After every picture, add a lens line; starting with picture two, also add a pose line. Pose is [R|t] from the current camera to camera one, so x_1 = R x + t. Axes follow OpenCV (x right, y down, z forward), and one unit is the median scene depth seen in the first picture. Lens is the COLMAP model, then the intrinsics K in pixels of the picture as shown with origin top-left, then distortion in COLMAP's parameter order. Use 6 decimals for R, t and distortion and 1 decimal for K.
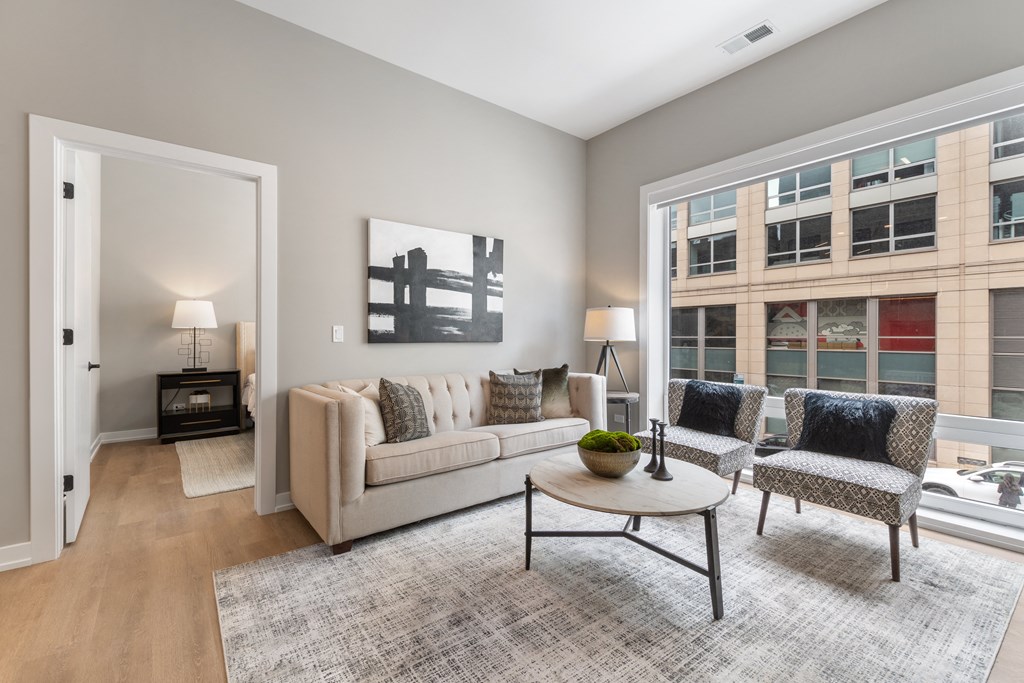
lens RADIAL K [[447.4, 0, 511.1], [0, 447.4, 334.8], [0, 0, 1]] dist [0.000317, -0.000022]
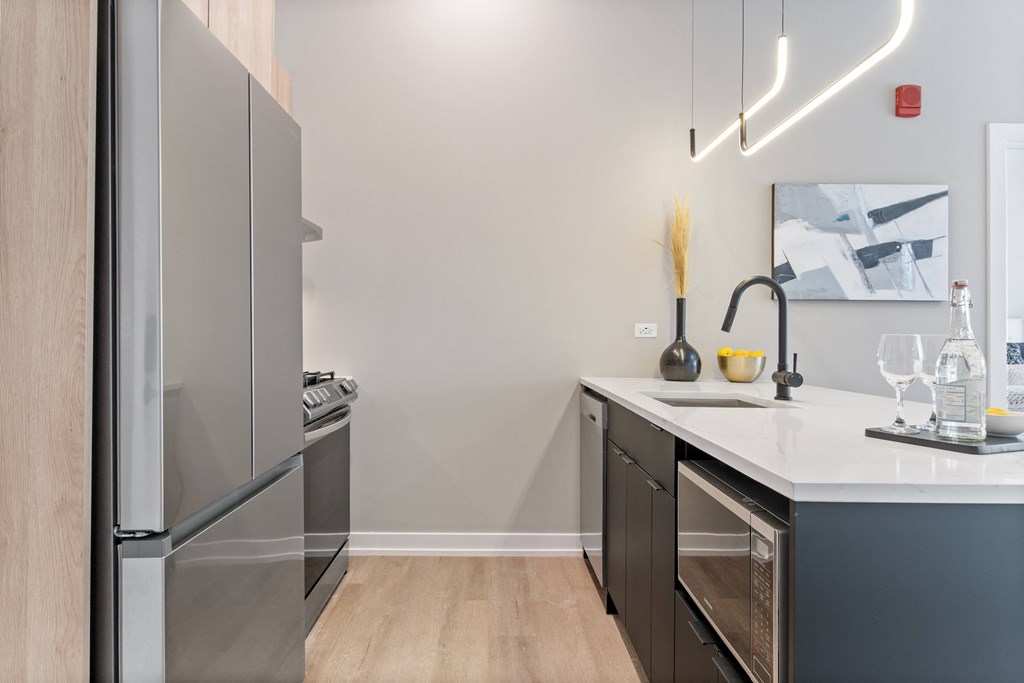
lens RADIAL K [[612.6, 0, 505.9], [0, 612.6, 329.4], [0, 0, 1]] dist [0.001637, -0.000059]
pose [[0.799150, 0.000275, -0.601132, -0.634827], [-0.002096, 0.999995, -0.002329, -0.003727], [0.601128, 0.003121, 0.799146, -0.467151]]
